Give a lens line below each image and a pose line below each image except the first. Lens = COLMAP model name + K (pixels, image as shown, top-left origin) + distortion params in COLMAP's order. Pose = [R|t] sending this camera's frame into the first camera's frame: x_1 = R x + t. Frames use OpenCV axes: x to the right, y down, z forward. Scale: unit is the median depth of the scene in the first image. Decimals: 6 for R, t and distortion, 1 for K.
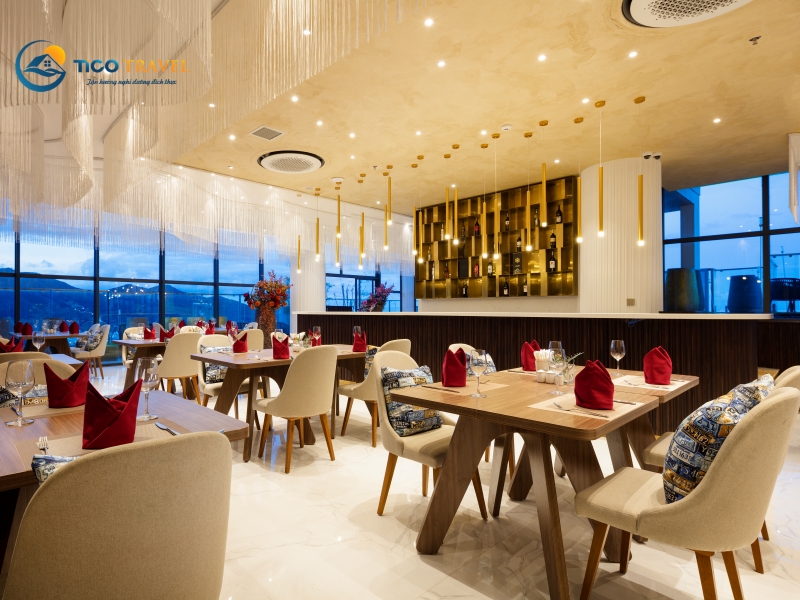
lens RADIAL K [[445.8, 0, 400.1], [0, 445.8, 304.8], [0, 0, 1]] dist [0.001501, -0.001502]
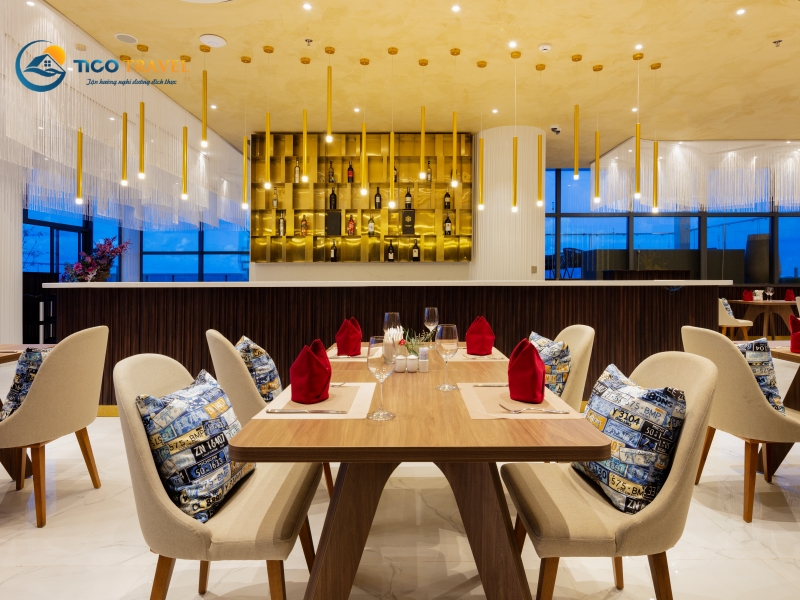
lens RADIAL K [[445.8, 0, 419.5], [0, 445.8, 276.4], [0, 0, 1]] dist [0.001501, -0.001502]
pose [[0.707268, 0.002394, 0.706942, -0.303033], [-0.005667, 0.999981, 0.002284, 0.006304], [-0.706923, -0.005622, 0.707268, 0.373441]]
